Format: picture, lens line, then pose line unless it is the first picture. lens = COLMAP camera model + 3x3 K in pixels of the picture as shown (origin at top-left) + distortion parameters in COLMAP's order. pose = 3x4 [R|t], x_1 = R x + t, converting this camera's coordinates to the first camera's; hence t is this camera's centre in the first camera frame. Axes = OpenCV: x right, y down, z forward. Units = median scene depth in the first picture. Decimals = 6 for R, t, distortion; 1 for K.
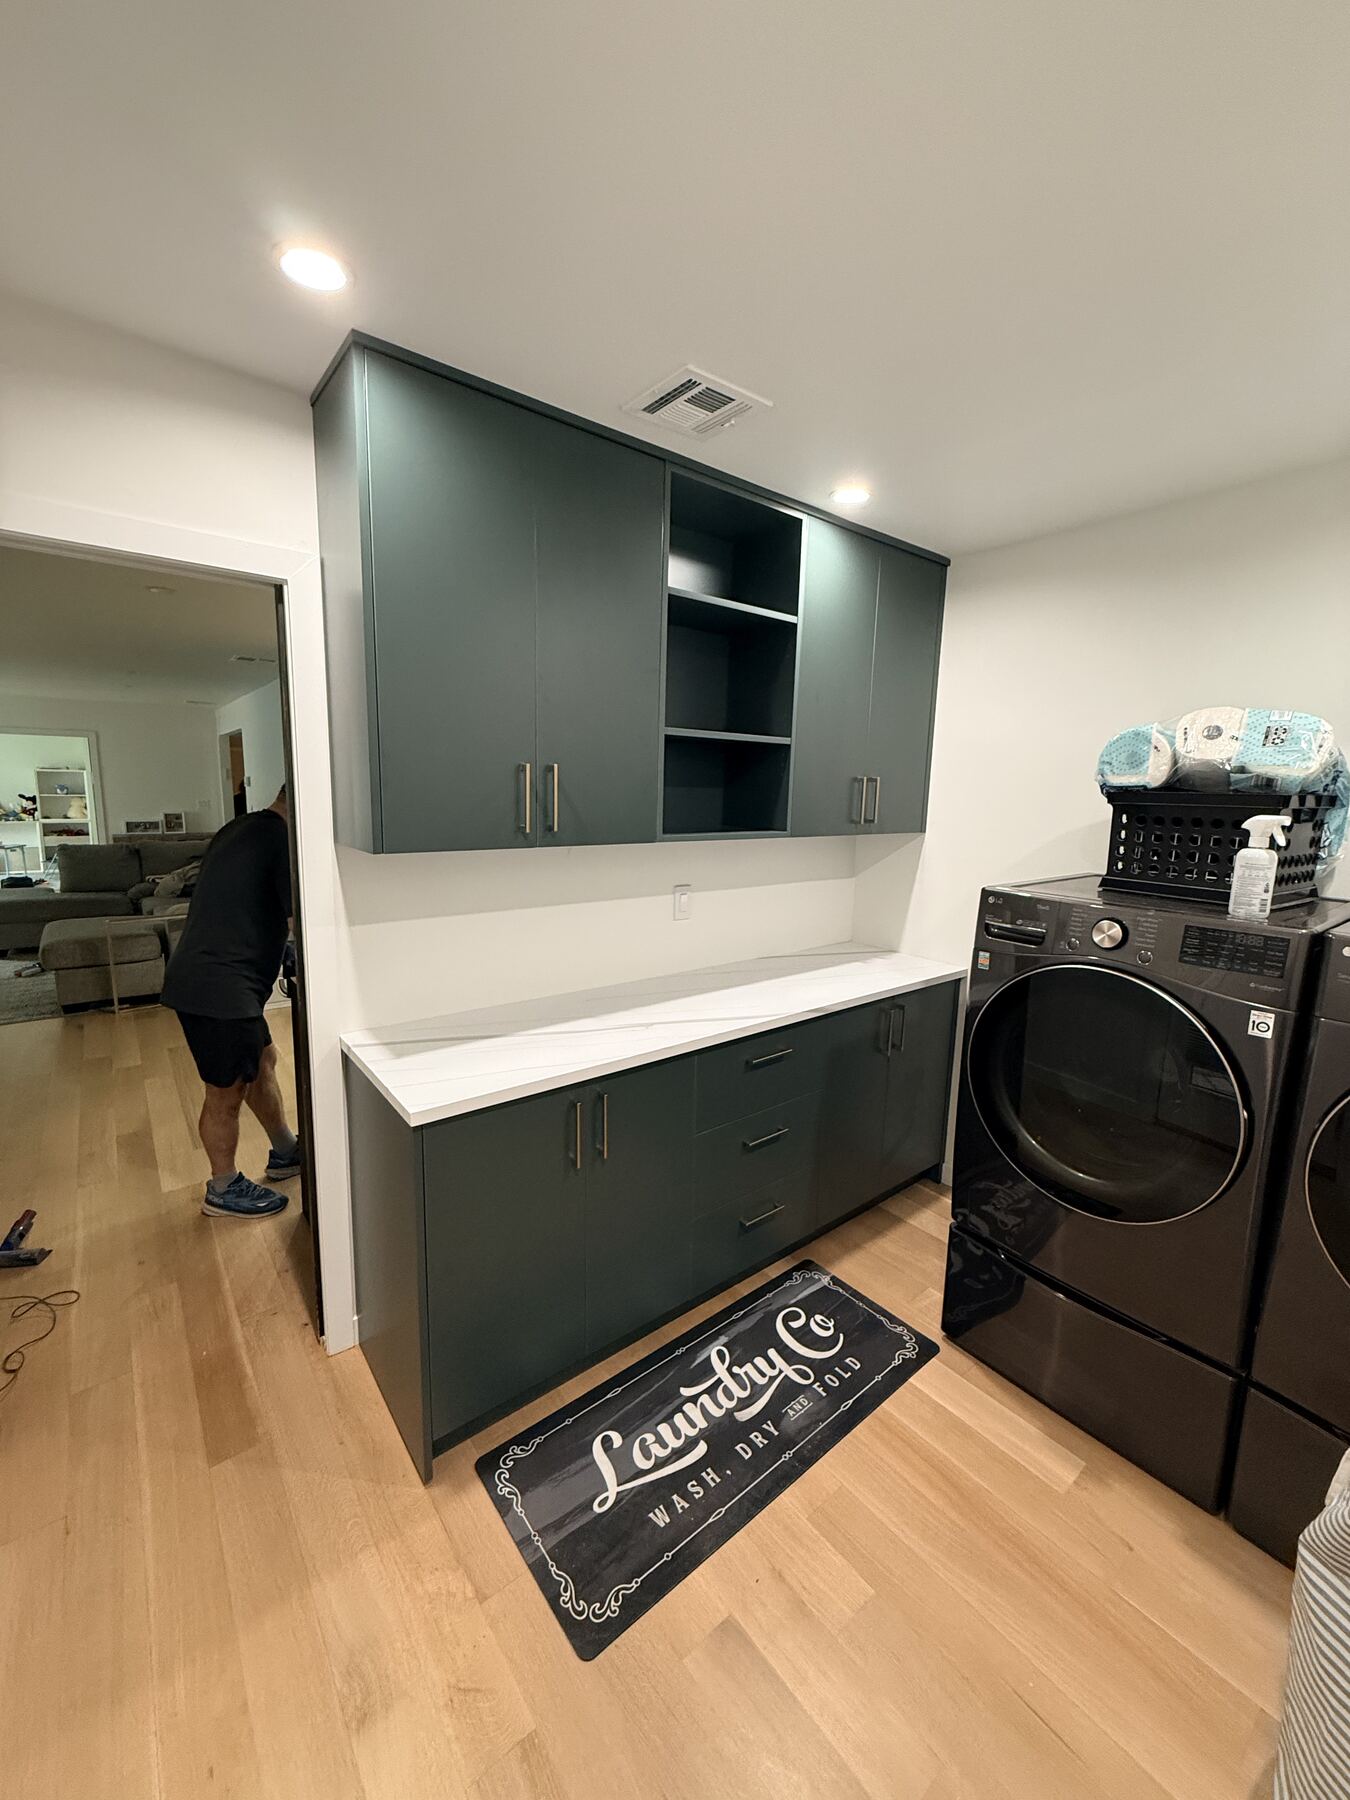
lens RADIAL K [[717.0, 0, 674.3], [0, 717.0, 894.5], [0, 0, 1]] dist [0.010342, 0.001480]
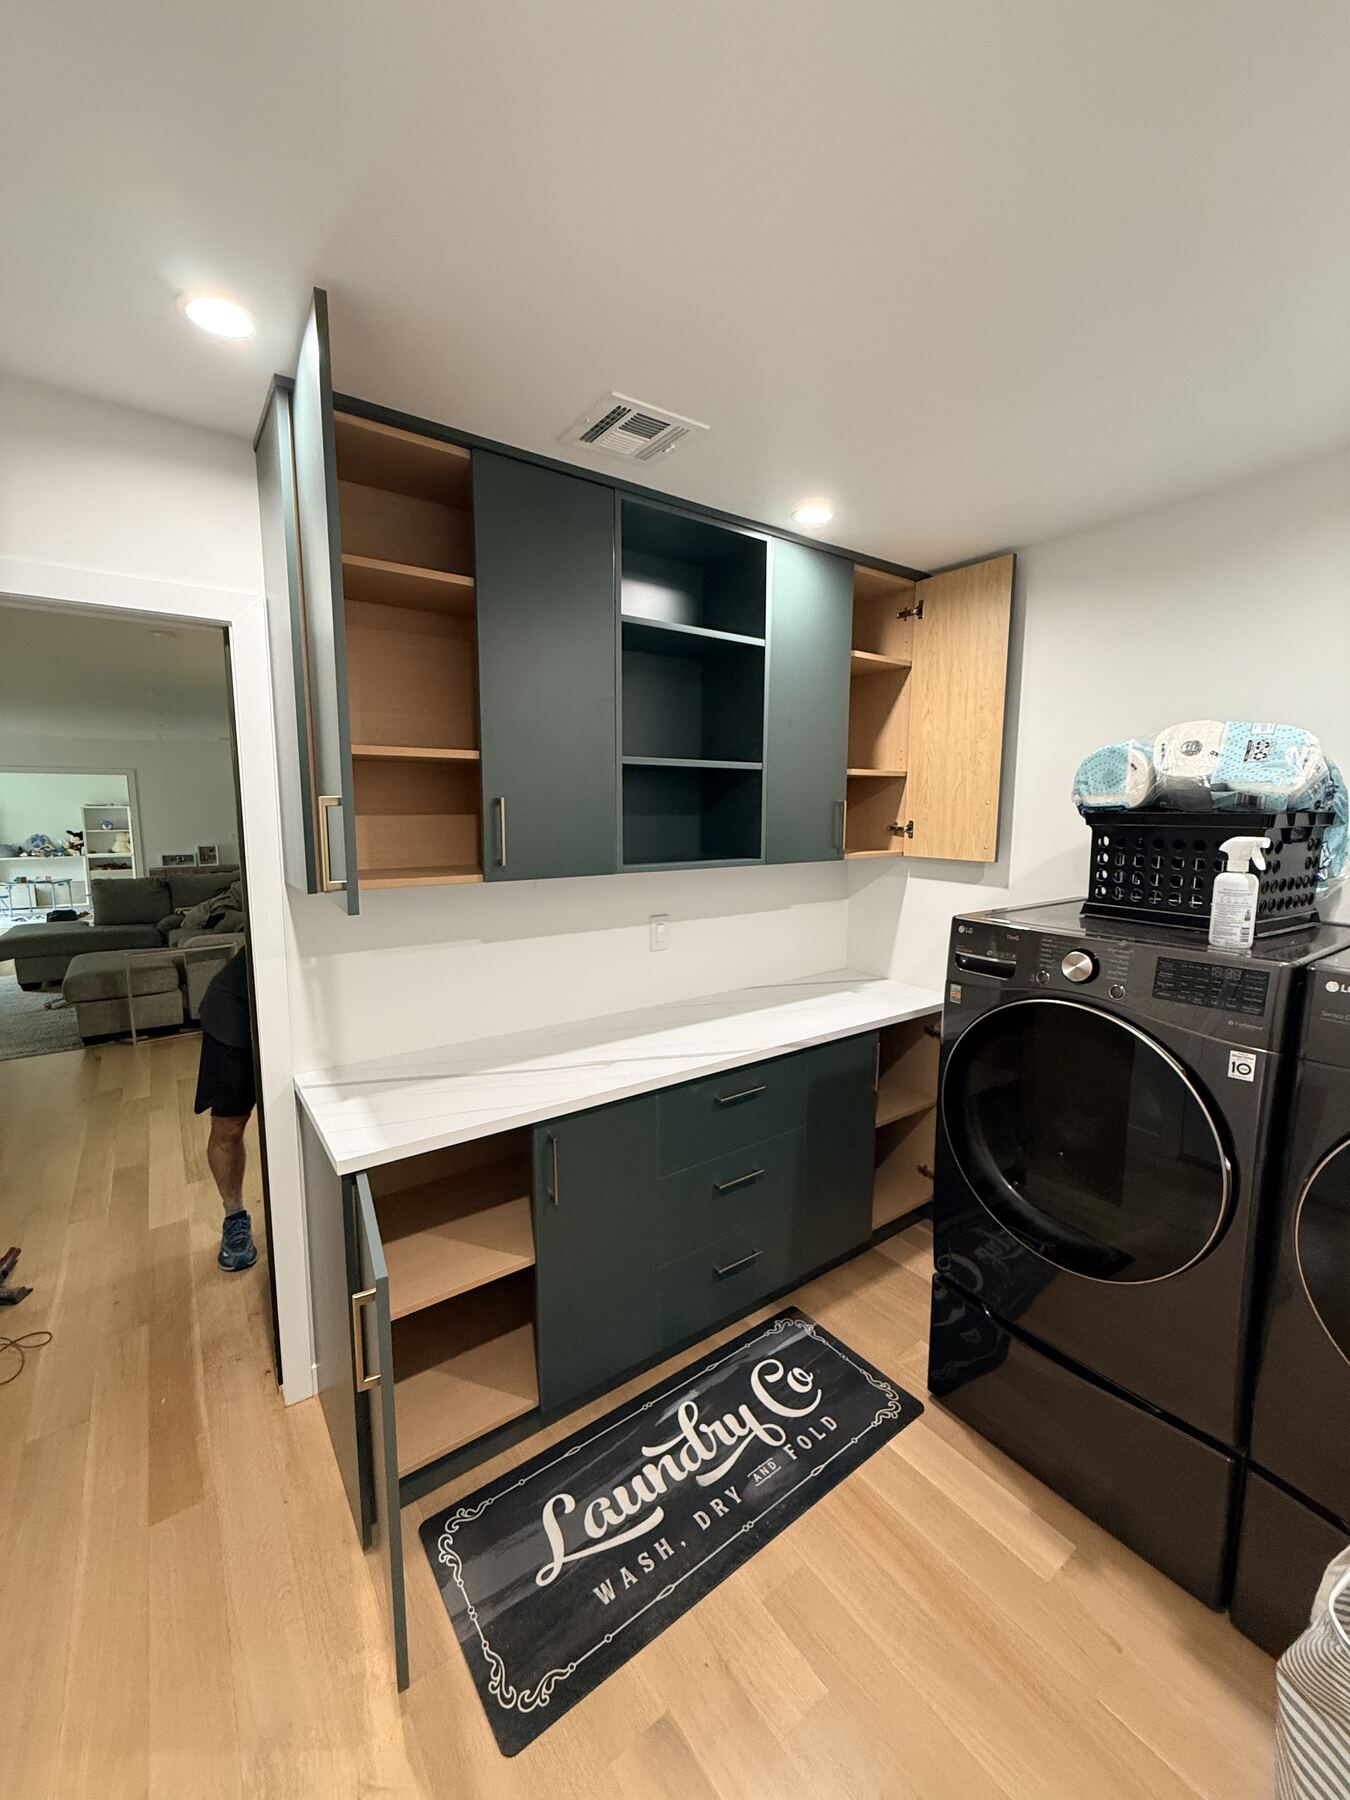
lens RADIAL K [[717.0, 0, 674.3], [0, 717.0, 897.2], [0, 0, 1]] dist [0.010342, 0.001480]
pose [[0.998488, -0.016267, -0.052516, 0.113410], [0.014958, 0.999570, -0.025221, -0.016790], [0.052904, 0.024397, 0.998302, 0.034364]]
